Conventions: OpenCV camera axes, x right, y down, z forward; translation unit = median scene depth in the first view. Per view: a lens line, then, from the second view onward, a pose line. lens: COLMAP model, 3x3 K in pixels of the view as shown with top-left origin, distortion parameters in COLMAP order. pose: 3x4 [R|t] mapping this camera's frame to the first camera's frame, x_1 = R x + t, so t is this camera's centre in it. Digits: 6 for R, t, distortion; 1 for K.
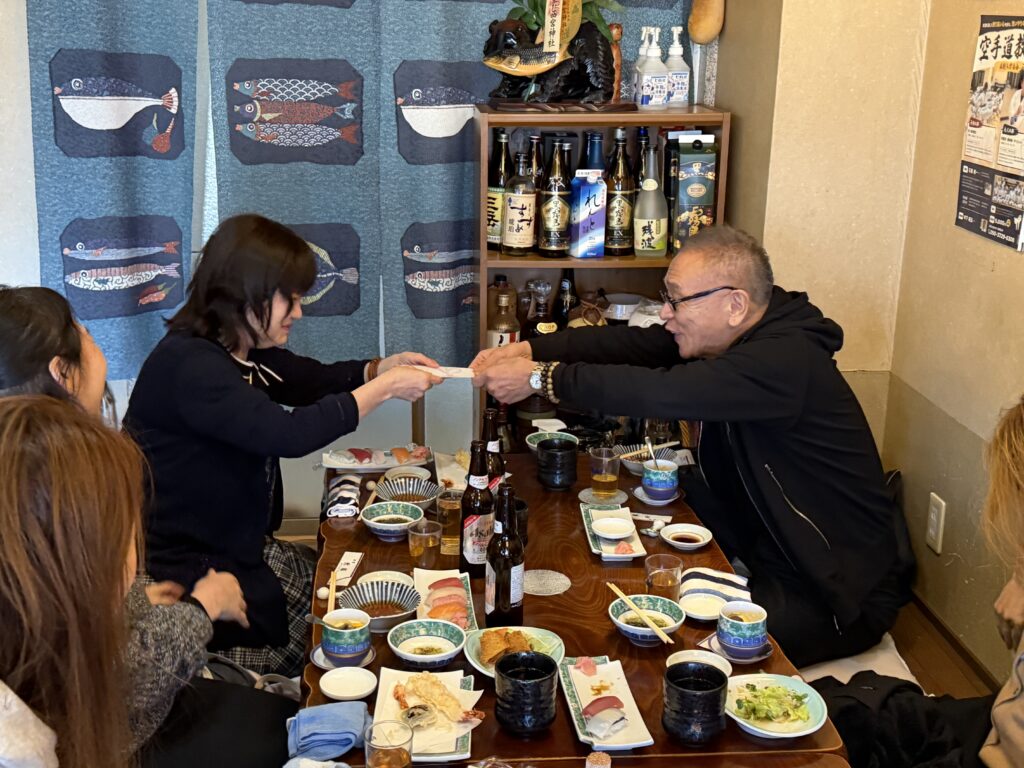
lens RADIAL K [[1299.2, 0, 505.4], [0, 1299.2, 381.6], [0, 0, 1]] dist [0.105877, 0.000000]
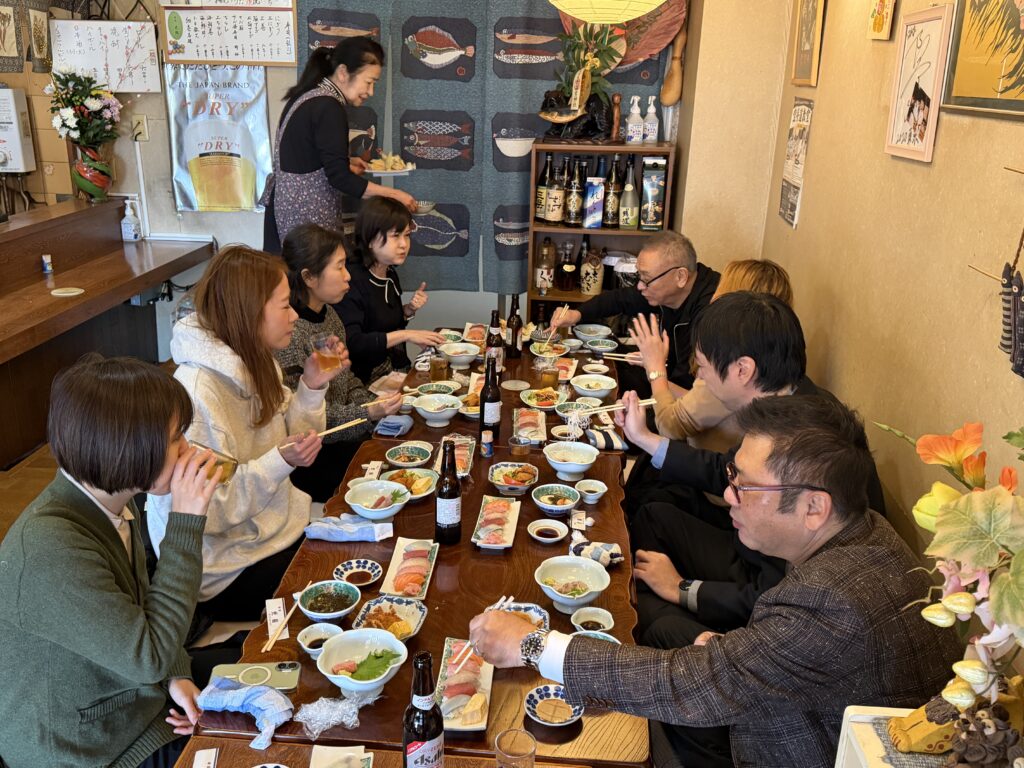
lens RADIAL K [[942.0, 0, 510.7], [0, 942.0, 386.9], [0, 0, 1]] dist [0.072716, 0.000000]
pose [[0.985111, 0.069410, -0.157285, 0.174038], [-0.061186, 0.996524, 0.056543, 0.054314], [0.160663, -0.046077, 0.985933, -0.294014]]
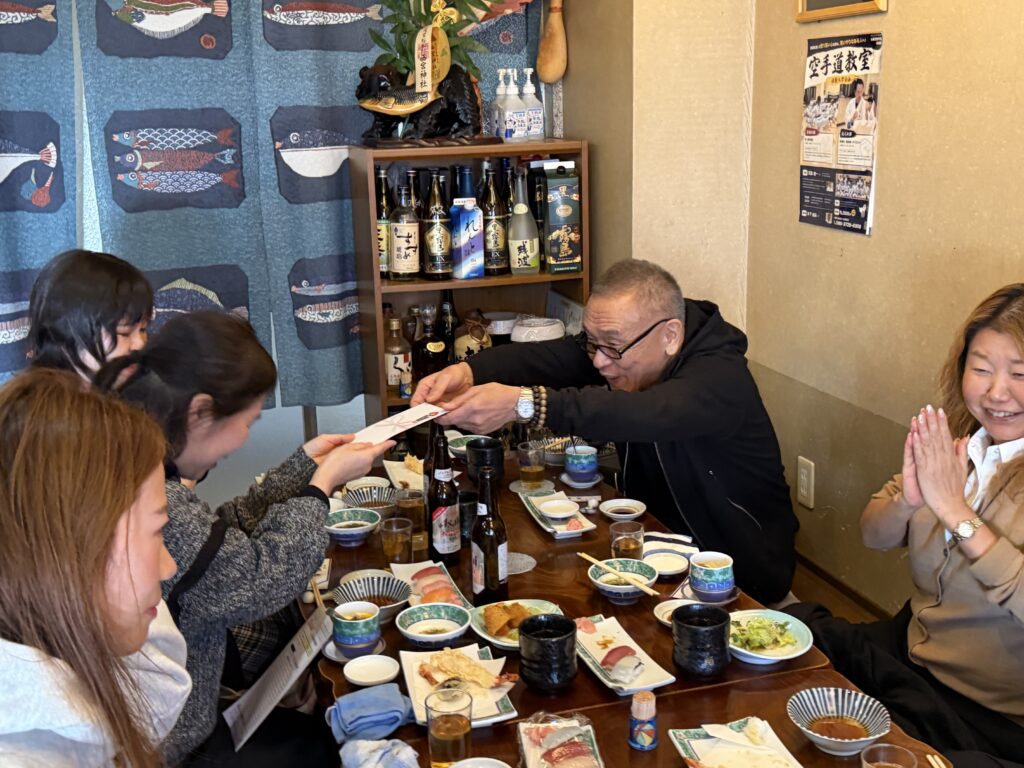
lens RADIAL K [[1186.6, 0, 525.3], [0, 1186.6, 374.3], [0, 0, 1]] dist [0.088763, 0.000000]
pose [[0.975530, -0.086445, 0.202159, -0.101392], [0.096237, 0.994590, -0.039102, 0.028037], [-0.197685, 0.057600, 0.978572, 0.024813]]
